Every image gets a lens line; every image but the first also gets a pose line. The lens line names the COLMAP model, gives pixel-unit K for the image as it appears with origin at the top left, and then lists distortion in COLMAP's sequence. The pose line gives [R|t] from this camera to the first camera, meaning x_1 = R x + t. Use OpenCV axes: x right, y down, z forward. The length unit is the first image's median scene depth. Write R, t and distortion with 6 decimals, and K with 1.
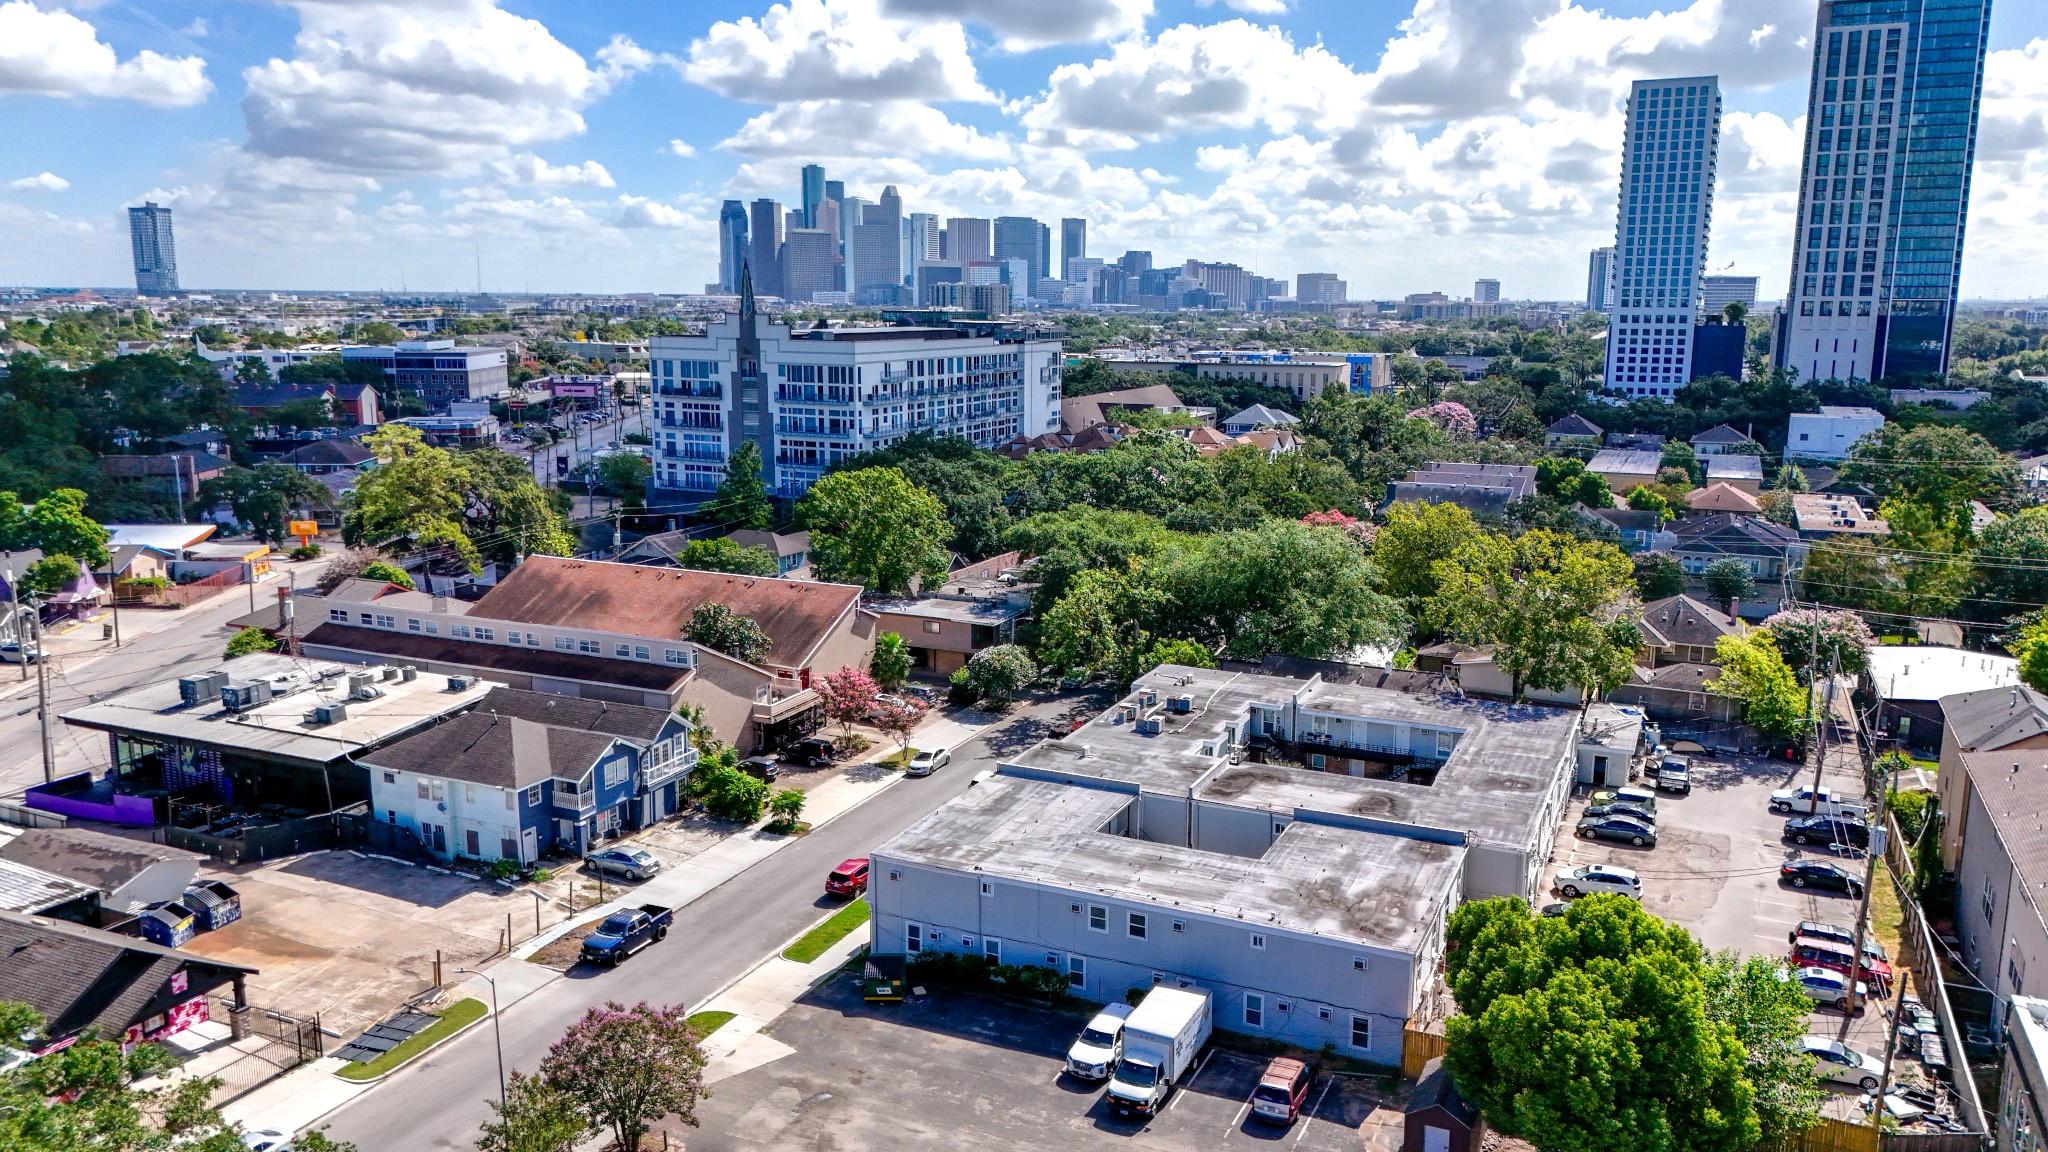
lens RADIAL K [[1513.1, 0, 1027.8], [0, 1513.1, 569.8], [0, 0, 1]] dist [0.104854, -0.116173]
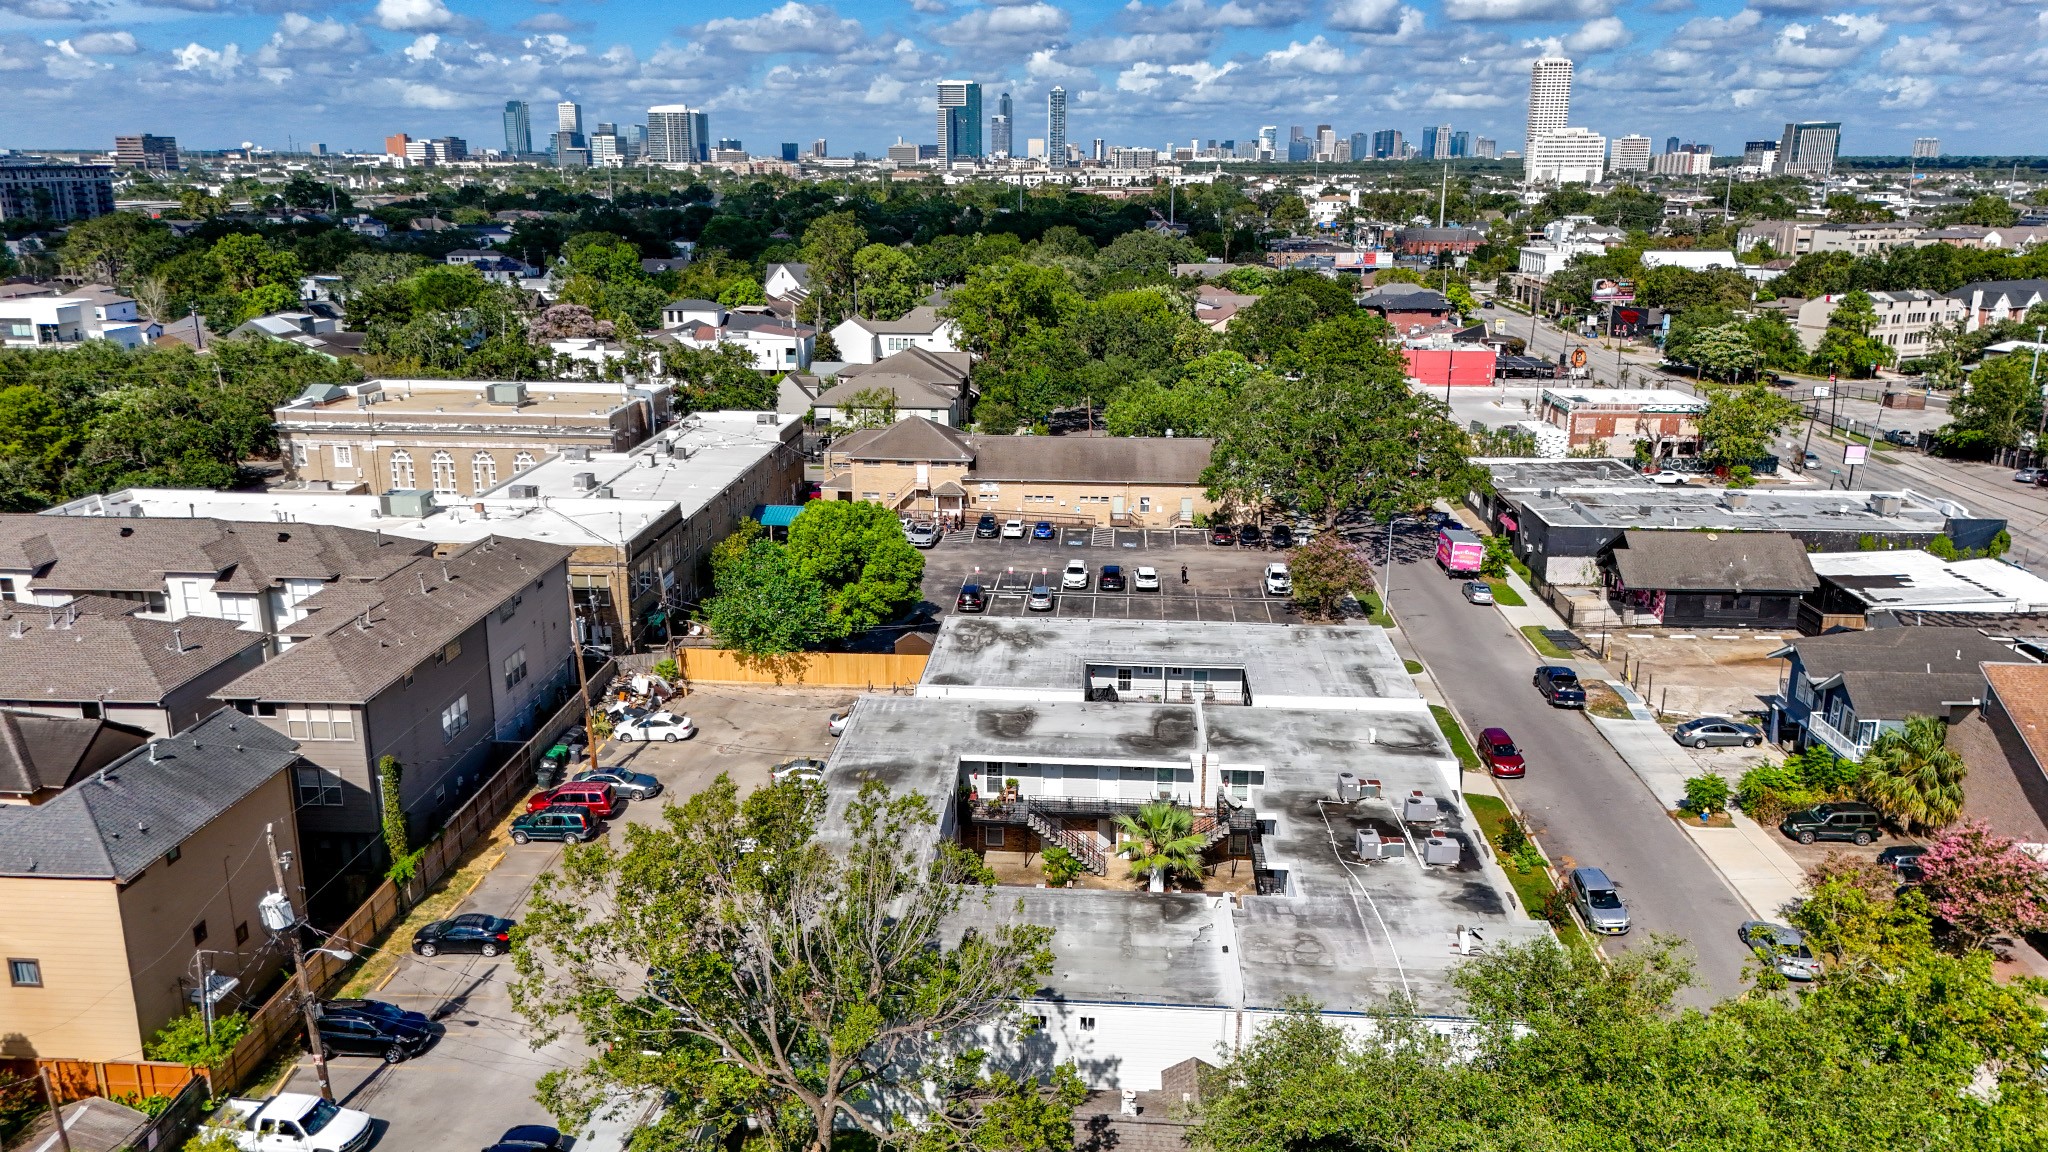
lens RADIAL K [[1513.1, 0, 1027.8], [0, 1513.1, 569.8], [0, 0, 1]] dist [0.104854, -0.116173]
pose [[-0.932656, 0.085103, -0.350585, 0.353736], [-0.074345, 0.905582, 0.417604, -0.207230], [0.353022, 0.415546, -0.838270, 1.150305]]
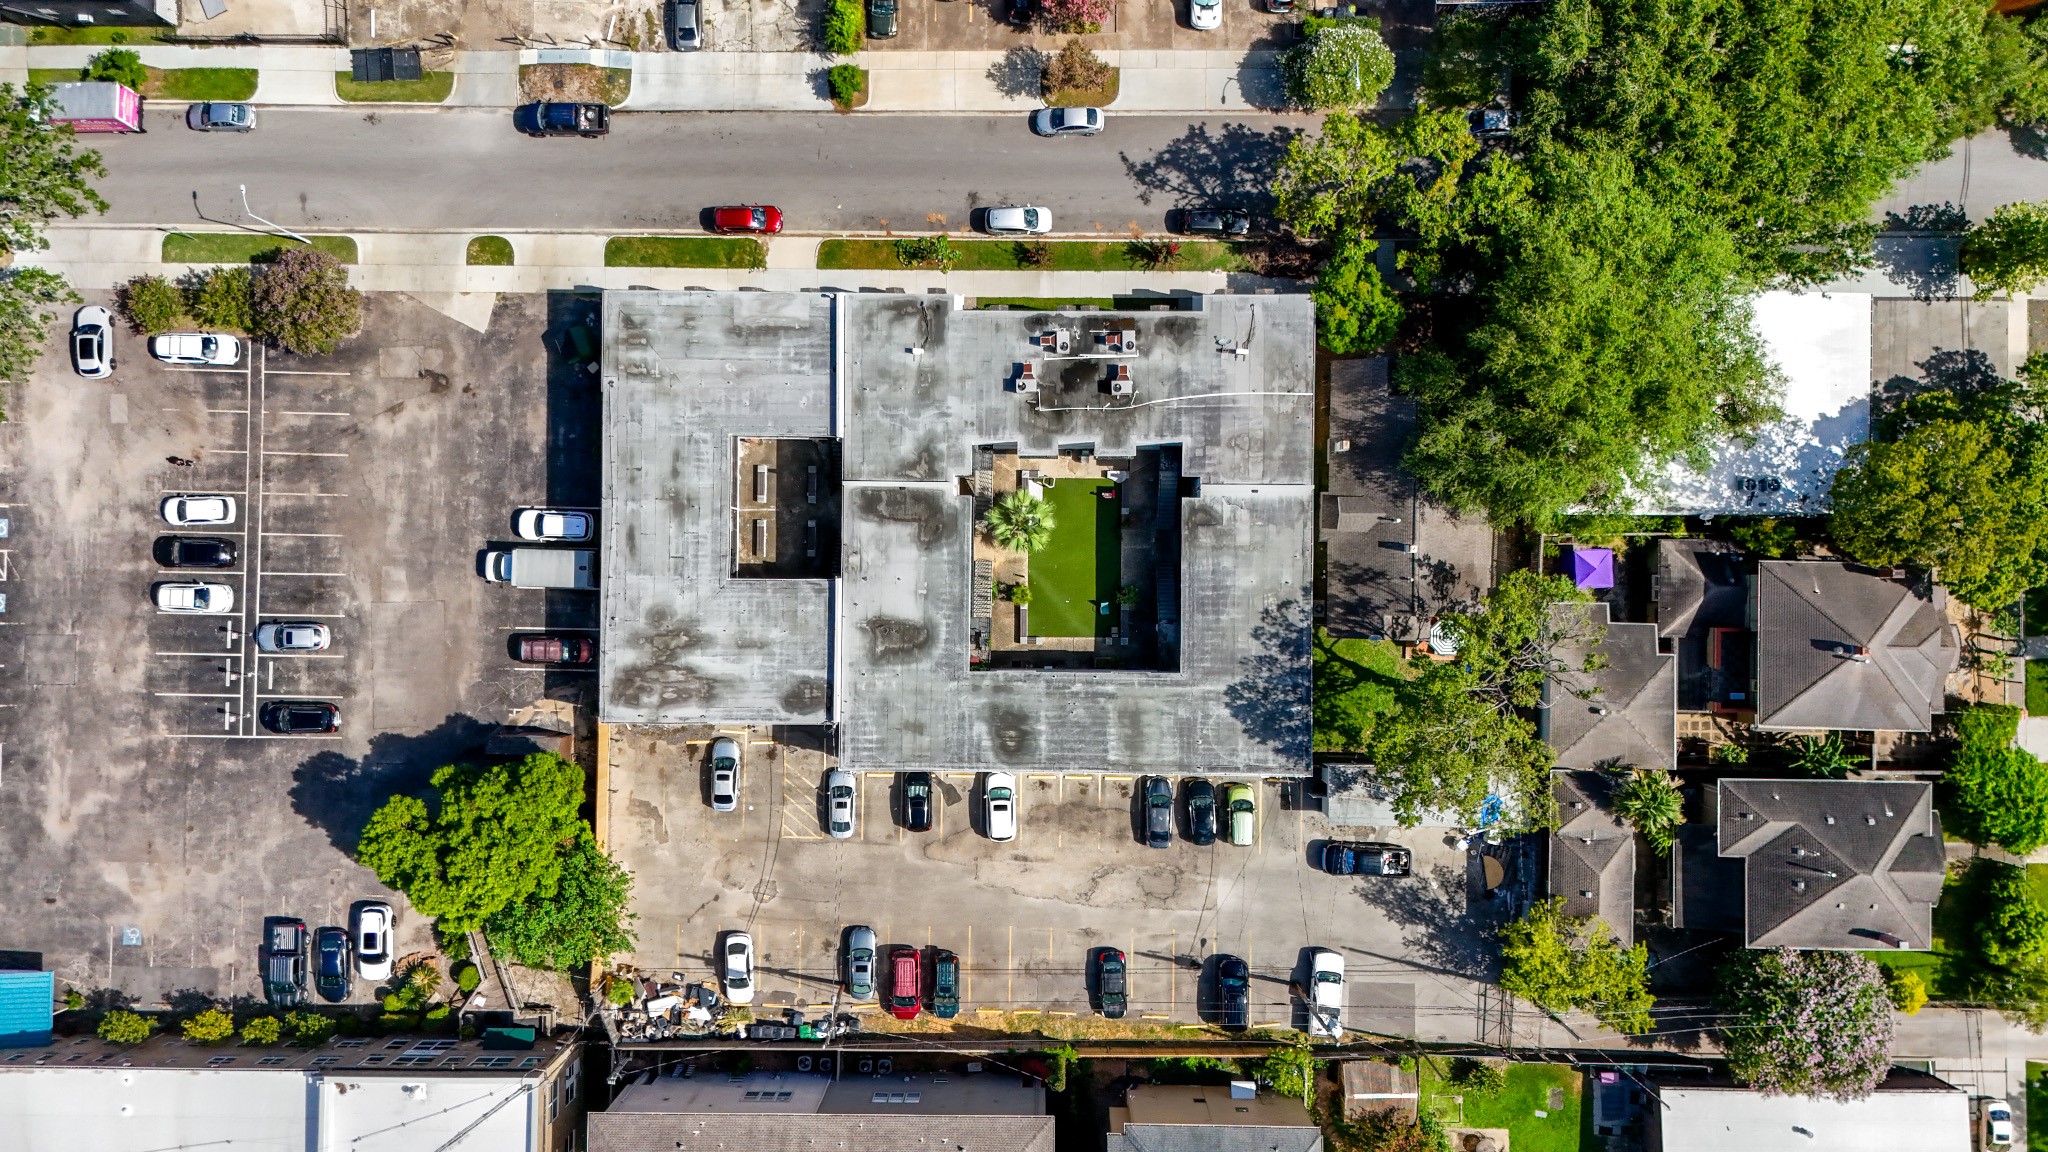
lens RADIAL K [[1533.5, 0, 1024.0], [0, 1533.5, 576.0], [0, 0, 1]] dist [0.083529, -0.061915]
pose [[0.407707, 0.912821, -0.023070, 0.167591], [-0.138890, 0.086966, 0.986482, -0.654384], [0.902488, -0.398991, 0.162238, 0.610333]]
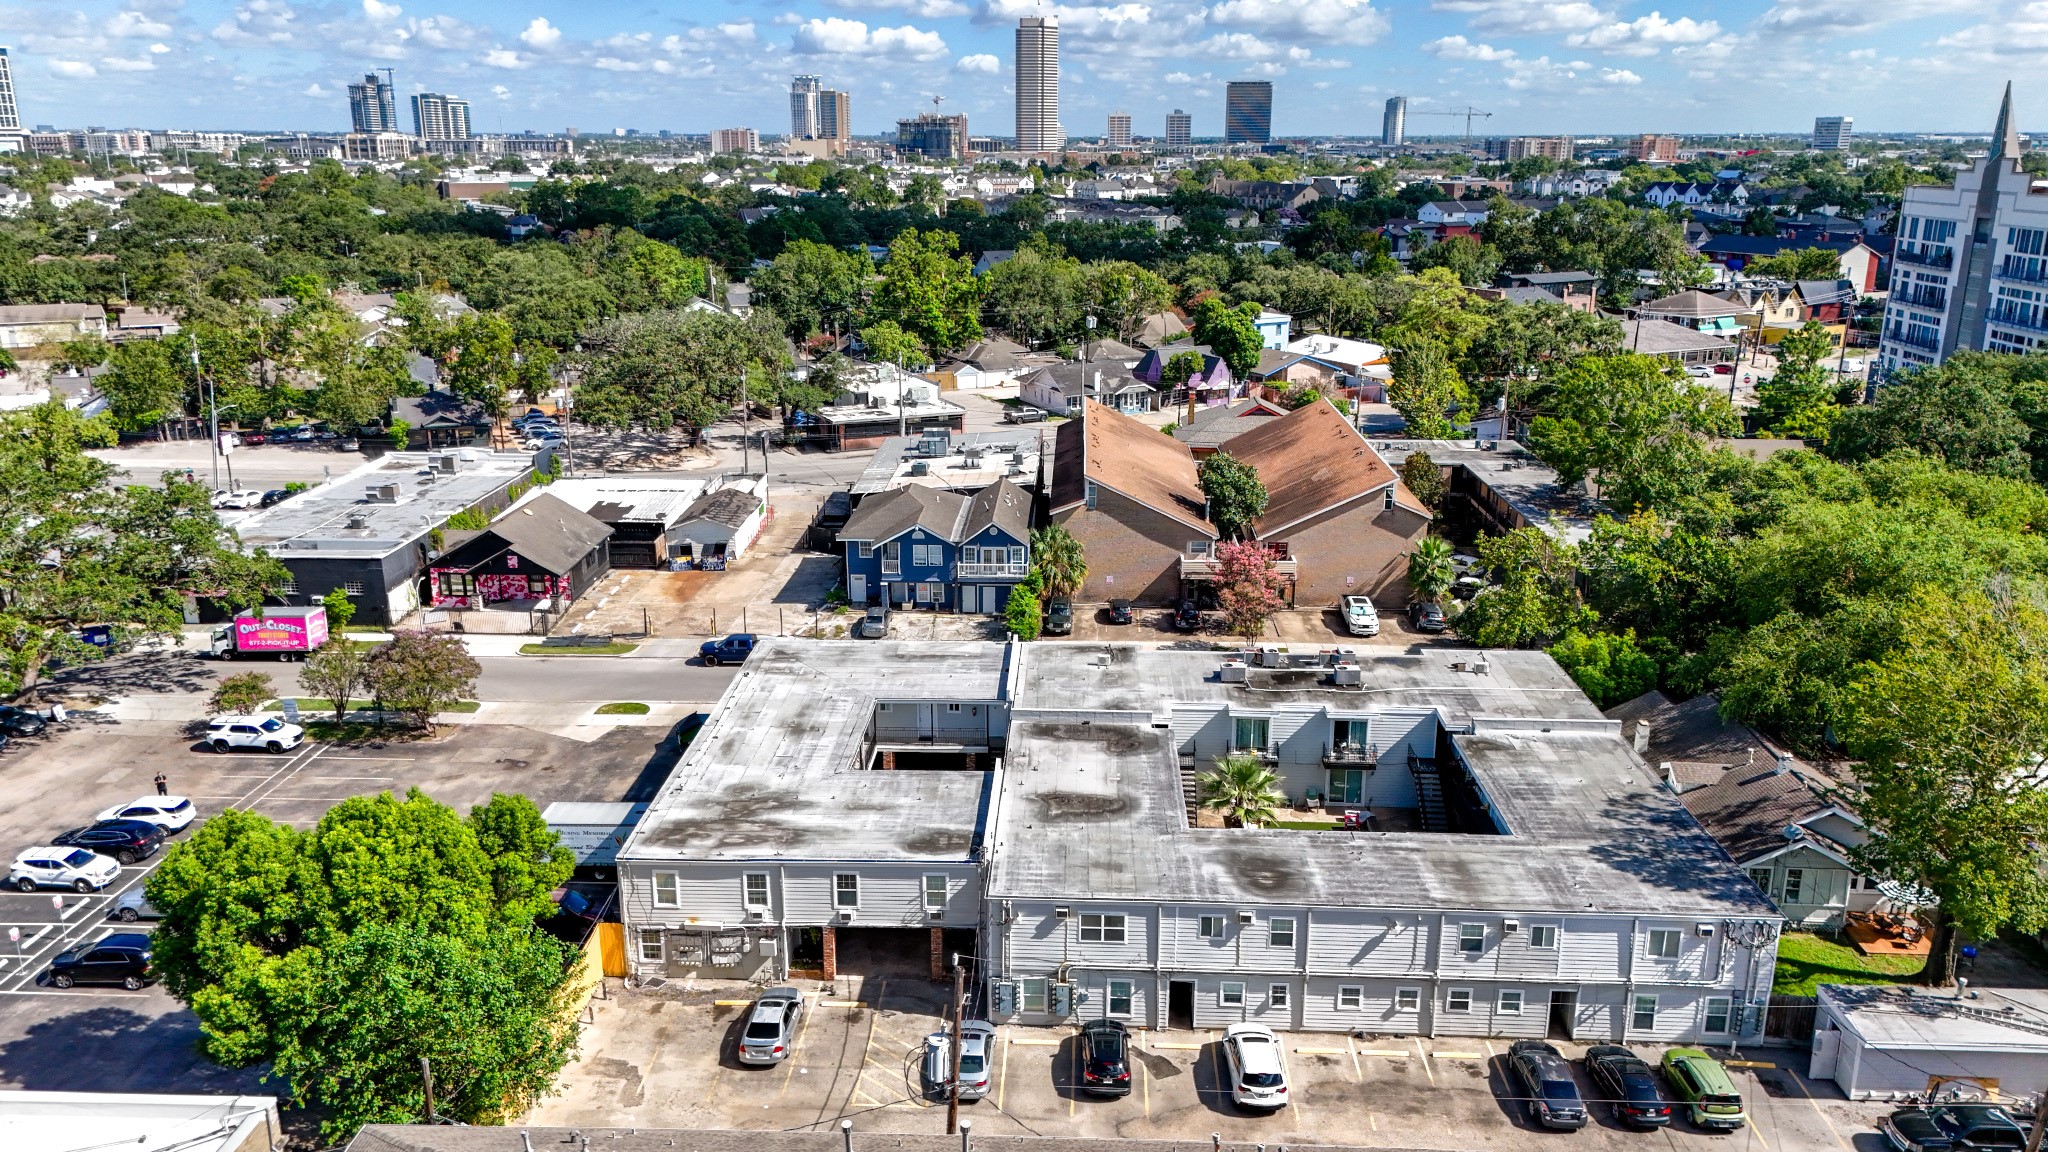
lens RADIAL K [[1513.1, 0, 1027.8], [0, 1513.1, 569.8], [0, 0, 1]] dist [0.104854, -0.116173]
pose [[0.379963, 0.248951, -0.890871, 0.584354], [-0.164391, 0.965945, 0.199816, -0.074415], [0.910277, 0.070528, 0.407949, 0.432406]]
